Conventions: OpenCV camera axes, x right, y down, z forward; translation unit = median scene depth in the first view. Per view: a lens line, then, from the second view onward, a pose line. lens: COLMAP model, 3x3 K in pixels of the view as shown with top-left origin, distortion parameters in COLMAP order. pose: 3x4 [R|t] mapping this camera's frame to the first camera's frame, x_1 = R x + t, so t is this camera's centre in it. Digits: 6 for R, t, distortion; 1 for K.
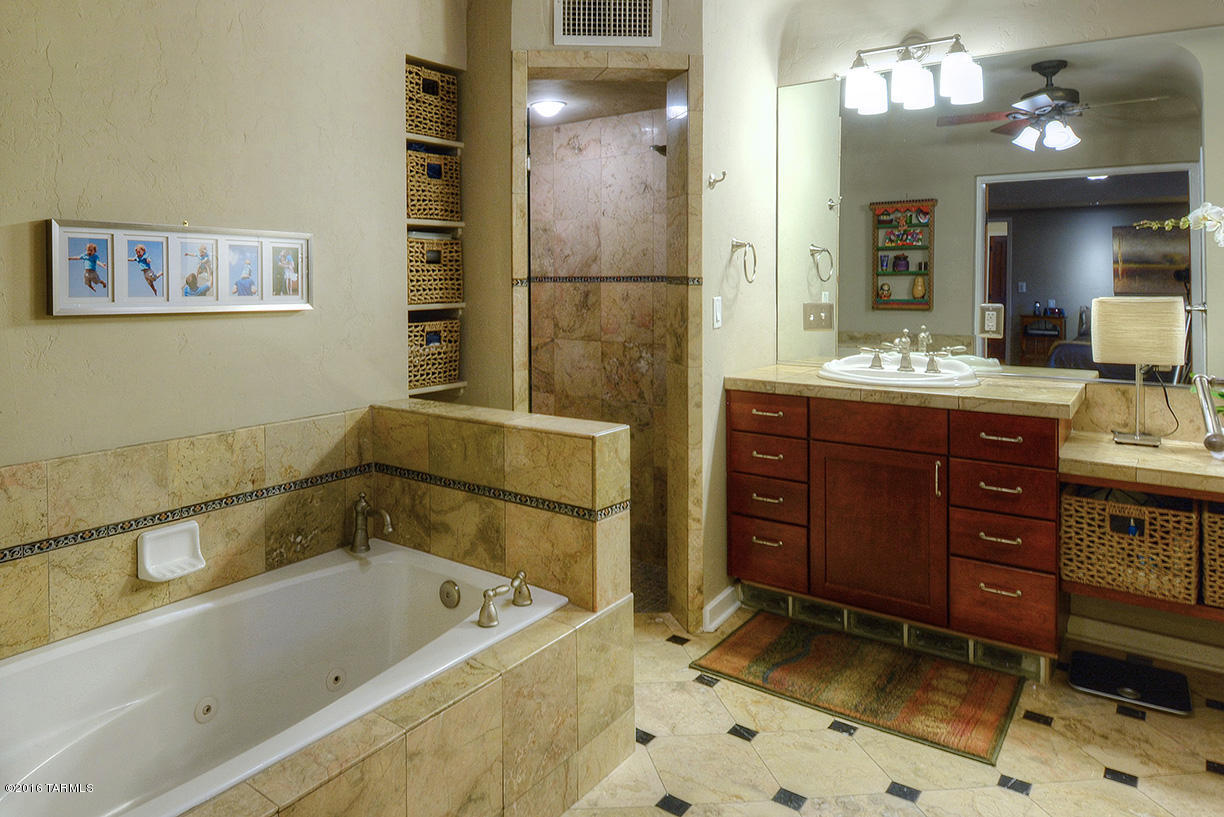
lens RADIAL K [[704.3, 0, 608.7], [0, 704.3, 479.6], [0, 0, 1]] dist [0.003824, -0.034928]
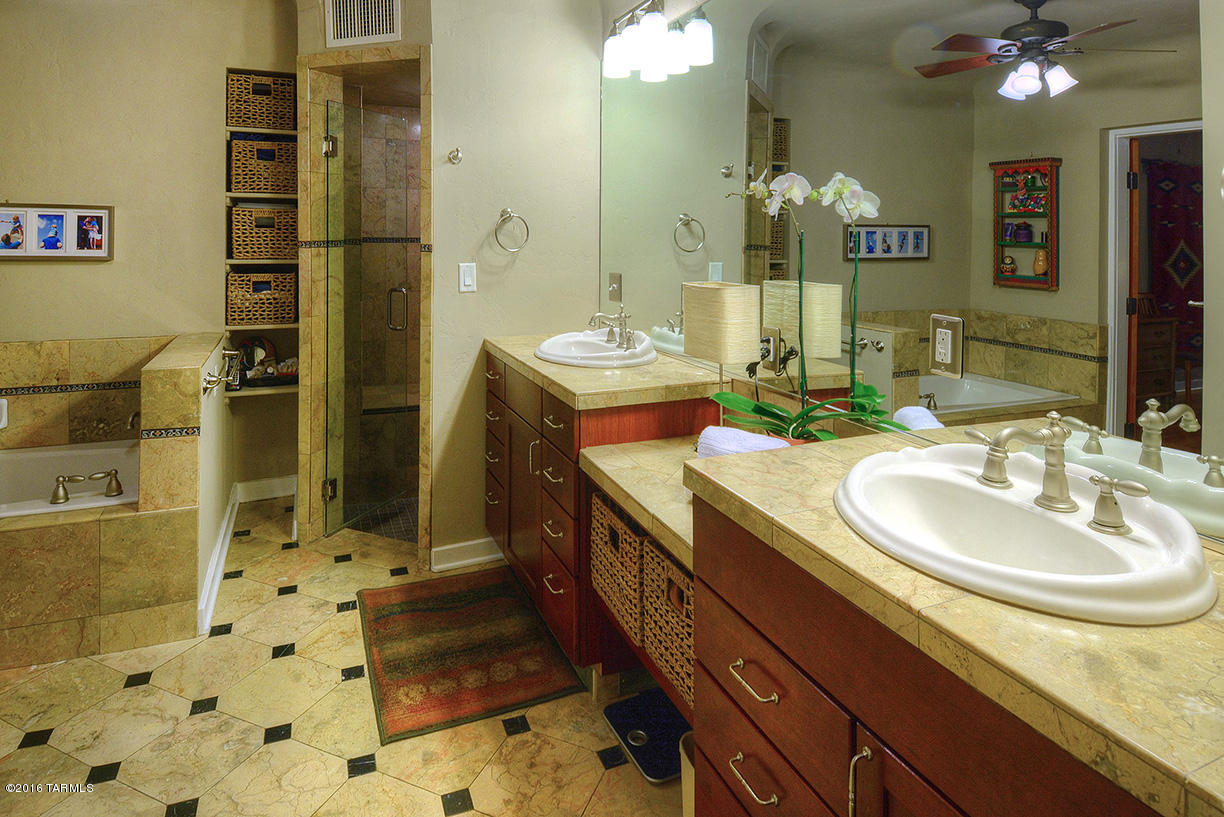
lens RADIAL K [[669.7, 0, 620.9], [0, 669.7, 409.8], [0, 0, 1]] dist [0.030543, -0.037423]
pose [[0.904308, 0.131118, -0.406244, 0.986760], [-0.140928, 0.990003, 0.005822, -0.094518], [0.402947, 0.051986, 0.913746, 0.202103]]
